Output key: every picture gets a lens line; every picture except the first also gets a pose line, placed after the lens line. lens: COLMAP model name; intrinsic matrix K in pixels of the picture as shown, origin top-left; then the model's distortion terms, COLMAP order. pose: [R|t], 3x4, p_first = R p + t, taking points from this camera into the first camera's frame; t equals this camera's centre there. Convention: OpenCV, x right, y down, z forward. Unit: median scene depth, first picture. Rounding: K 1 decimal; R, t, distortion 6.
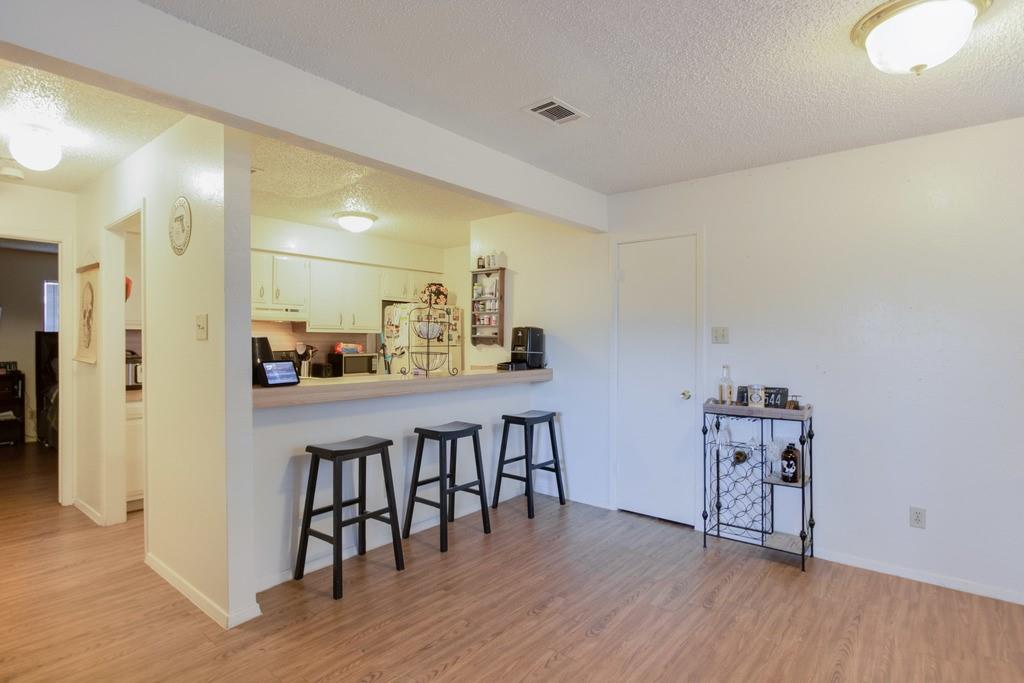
lens RADIAL K [[518.5, 0, 505.5], [0, 518.5, 343.1], [0, 0, 1]] dist [-0.018107, 0.004193]
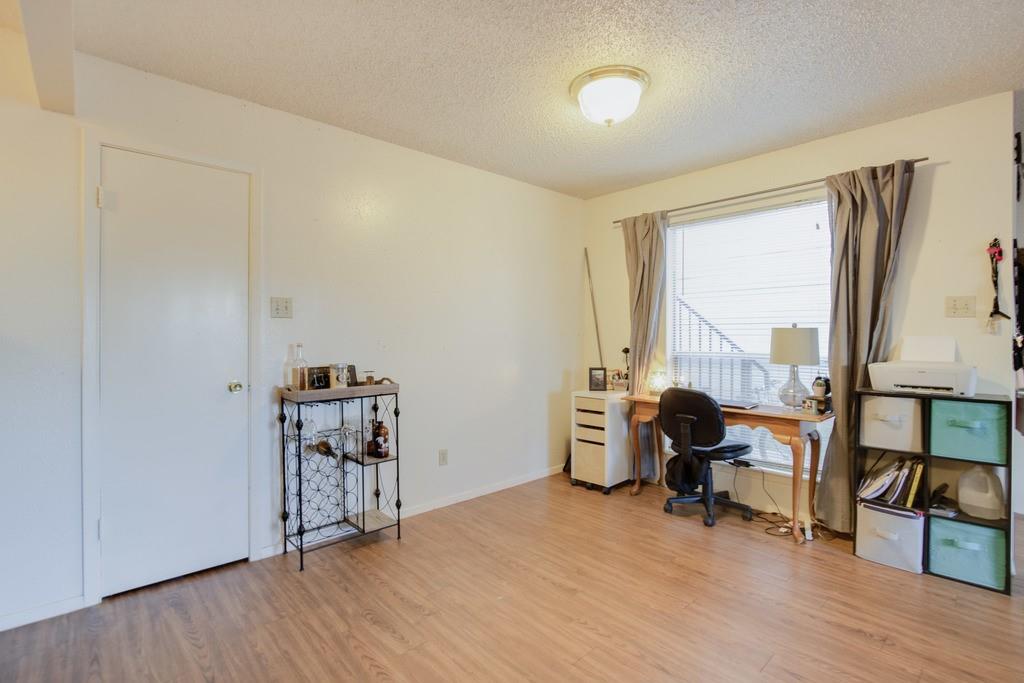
lens RADIAL K [[478.0, 0, 506.5], [0, 478.0, 336.7], [0, 0, 1]] dist [-0.017187, 0.001641]
pose [[0.147013, -0.007543, 0.989106, -0.242602], [0.007447, 0.999951, 0.006519, 0.024950], [-0.989107, 0.006407, 0.147062, 0.473805]]
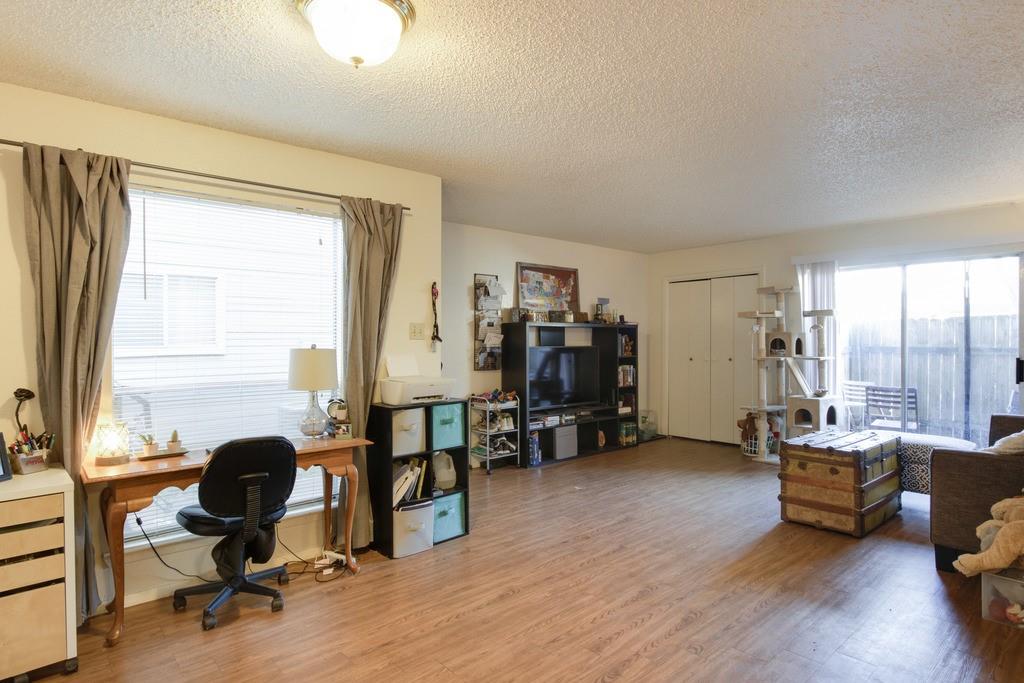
lens RADIAL K [[560.2, 0, 511.9], [0, 560.2, 342.8], [0, 0, 1]] dist [-0.022734, 0.002418]
pose [[-0.987364, -0.002313, 0.158450, 0.156002], [0.000896, 0.999796, 0.020174, -0.005821], [-0.158465, 0.020061, -0.987161, 0.880511]]
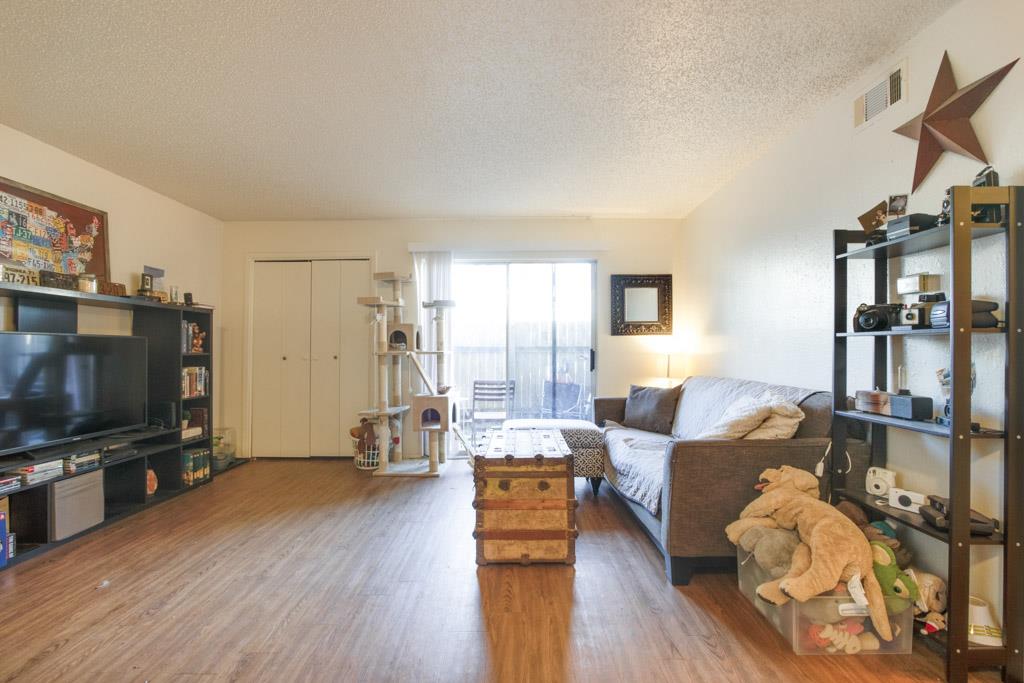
lens RADIAL K [[478.0, 0, 508.8], [0, 478.0, 342.8], [0, 0, 1]] dist [-0.017187, 0.001641]
pose [[-0.776336, -0.012988, -0.630185, 0.197067], [-0.009975, 0.999916, -0.008320, 0.048157], [0.630240, -0.000173, -0.776400, 0.338754]]
